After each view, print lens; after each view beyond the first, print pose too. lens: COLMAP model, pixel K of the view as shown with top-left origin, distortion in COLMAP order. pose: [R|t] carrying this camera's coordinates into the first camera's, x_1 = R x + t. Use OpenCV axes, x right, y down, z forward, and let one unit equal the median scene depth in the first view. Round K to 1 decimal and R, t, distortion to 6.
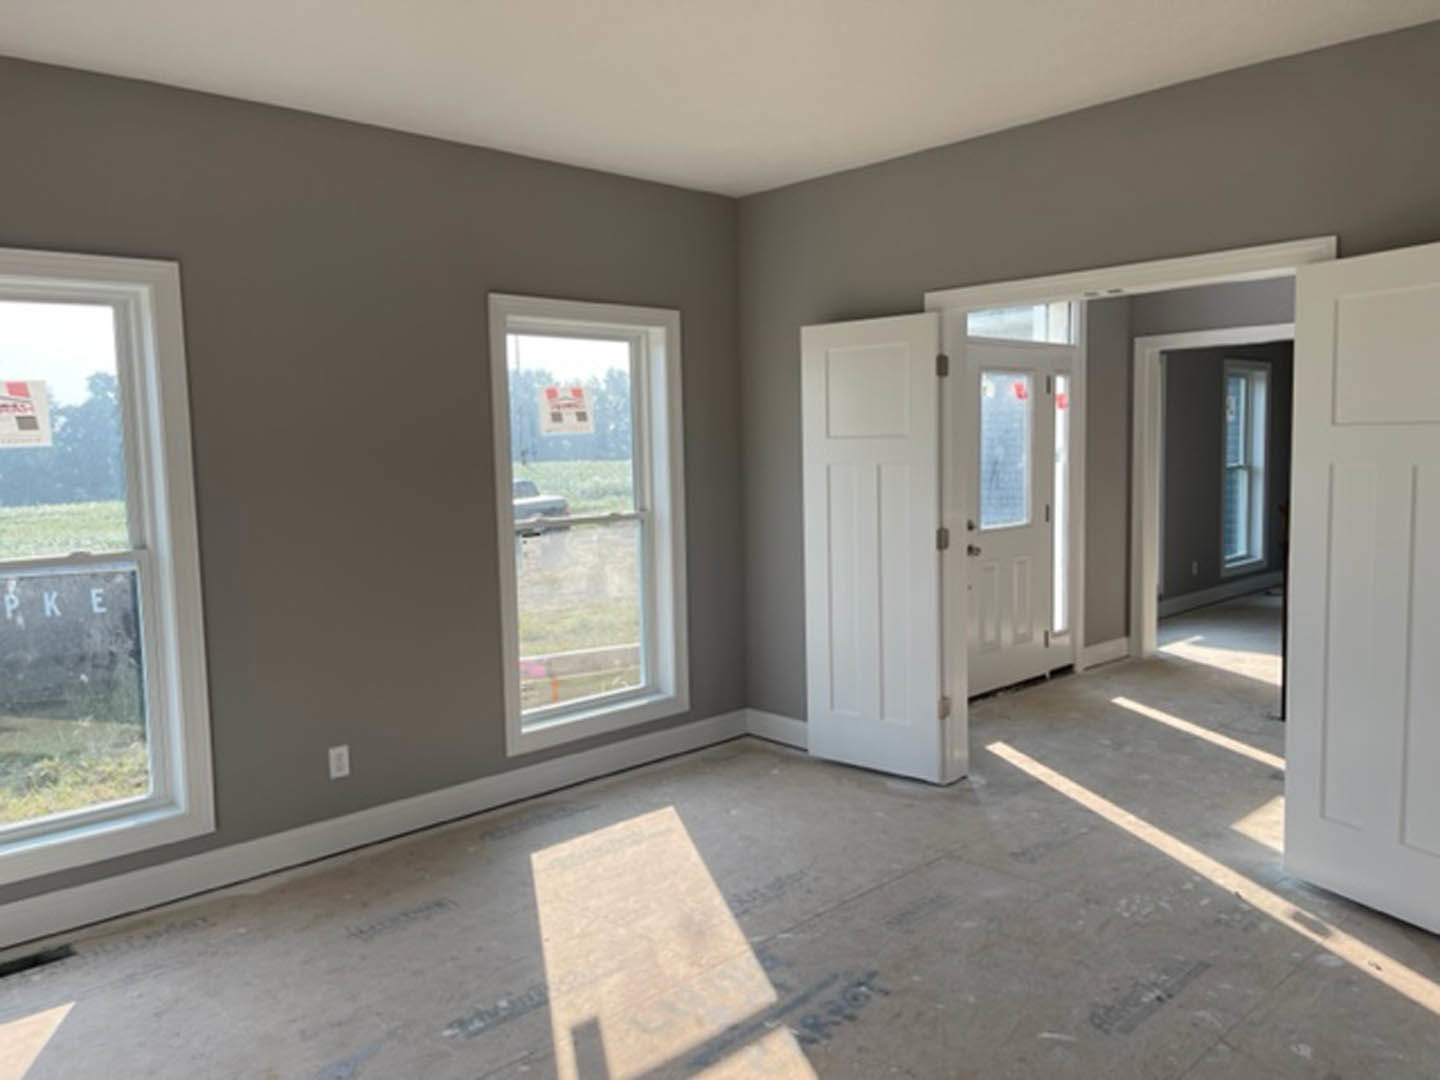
lens RADIAL K [[1097.5, 0, 725.1], [0, 1097.5, 532.0], [0, 0, 1]] dist [0.044733, -0.004390]
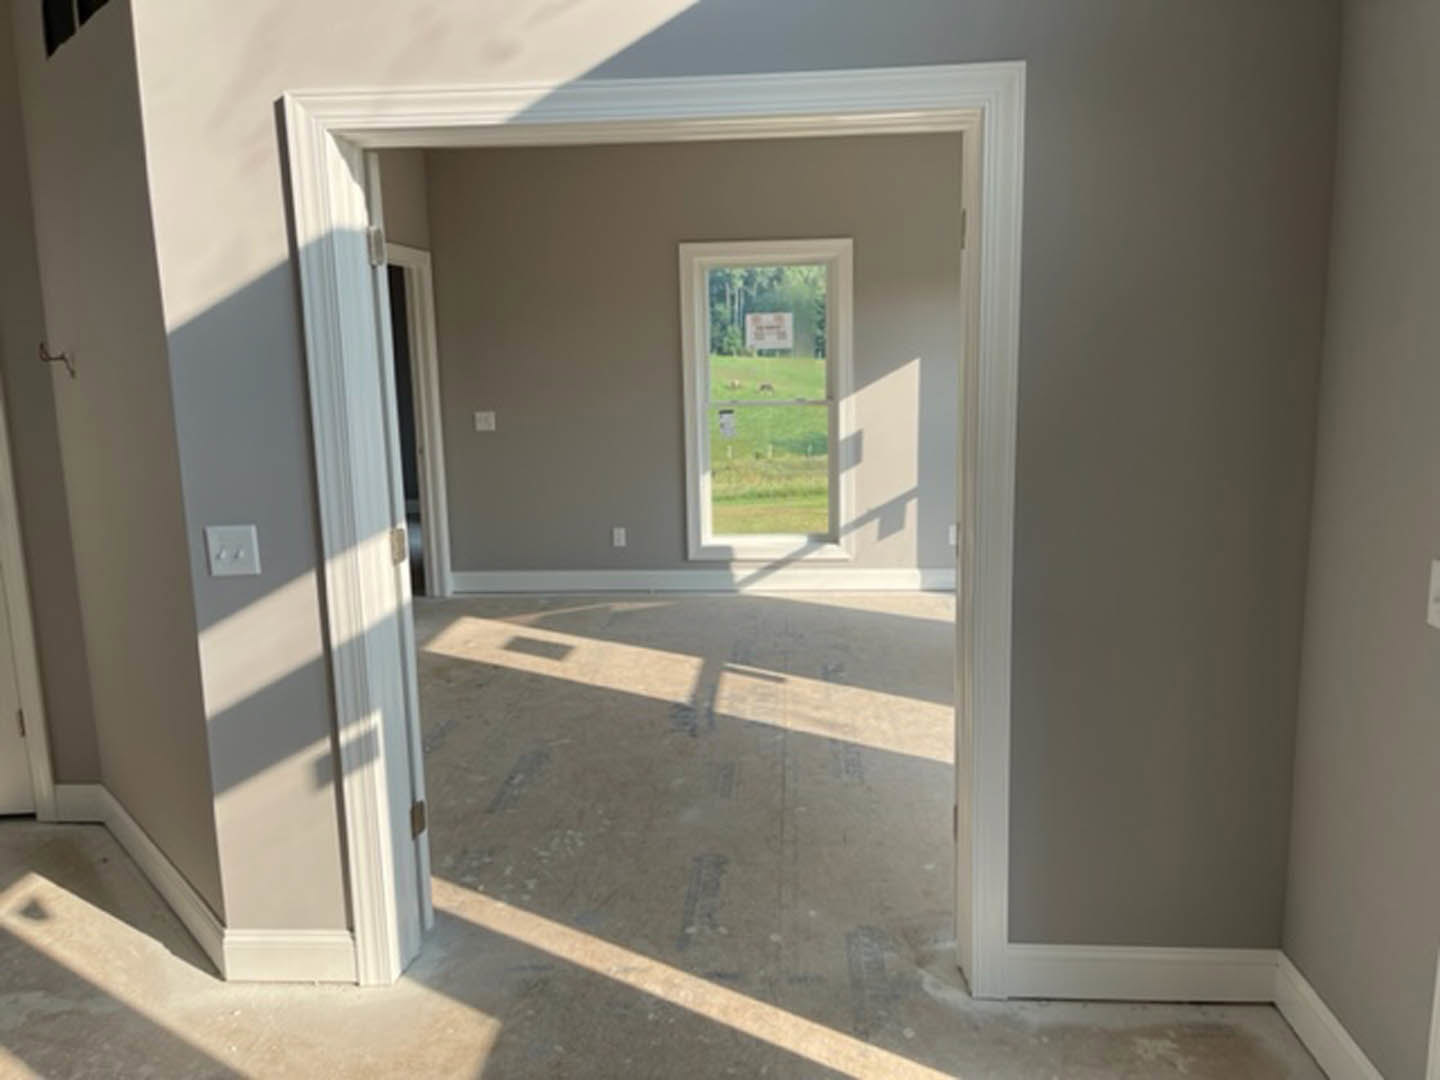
lens RADIAL K [[1097.5, 0, 725.1], [0, 1097.5, 532.0], [0, 0, 1]] dist [0.044733, -0.004390]
pose [[-0.736671, 0.148489, -0.659747, 0.911805], [-0.026871, 0.968397, 0.247961, -0.185317], [0.675717, 0.200394, -0.709401, 1.812925]]
